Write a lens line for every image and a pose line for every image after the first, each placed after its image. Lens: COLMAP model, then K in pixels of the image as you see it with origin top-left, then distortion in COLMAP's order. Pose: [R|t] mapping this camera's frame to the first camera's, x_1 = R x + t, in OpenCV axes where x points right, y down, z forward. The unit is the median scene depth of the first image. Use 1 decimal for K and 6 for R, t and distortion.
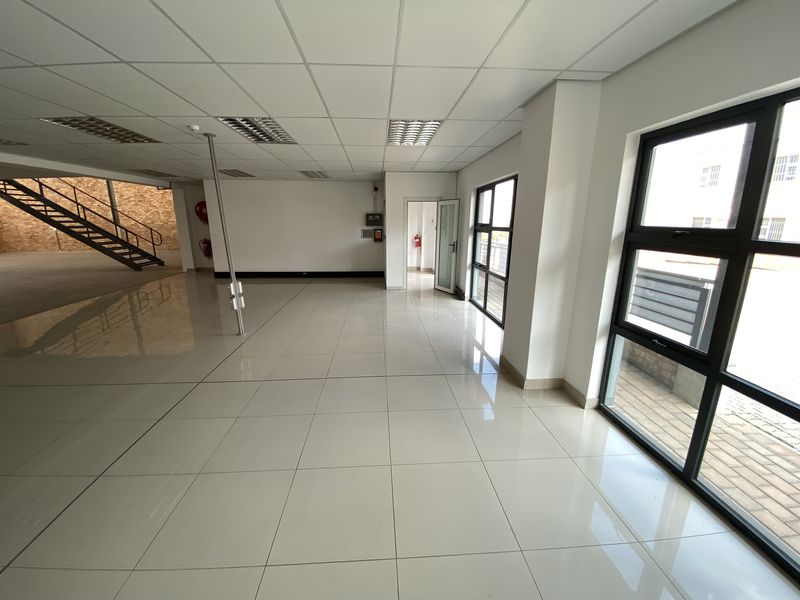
lens RADIAL K [[315.1, 0, 400.0], [0, 315.1, 300.0], [0, 0, 1]] dist [0.001950, -0.014265]
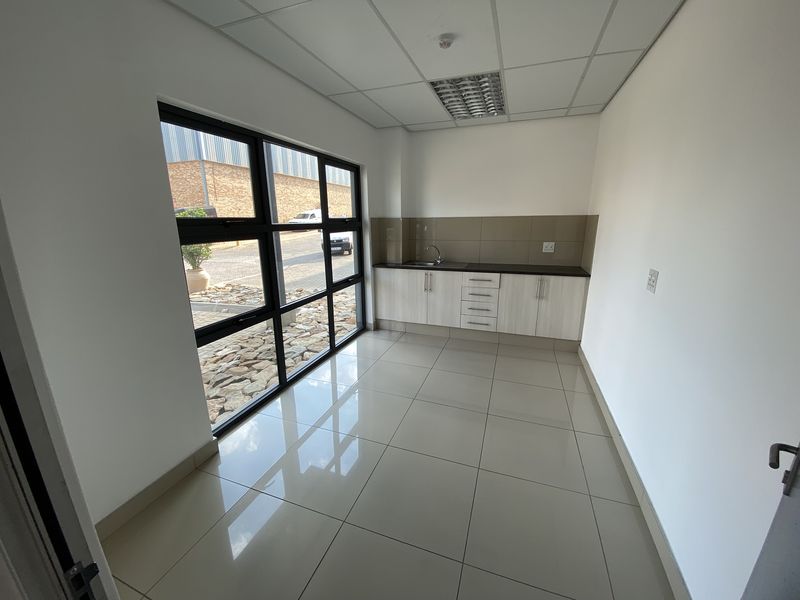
lens RADIAL K [[315.1, 0, 400.0], [0, 315.1, 300.0], [0, 0, 1]] dist [0.001950, -0.014265]
pose [[-0.917160, -0.099770, 0.385828, -0.178336], [0.090911, 0.890247, 0.446314, -0.522031], [-0.388011, 0.444417, -0.807428, 2.262300]]
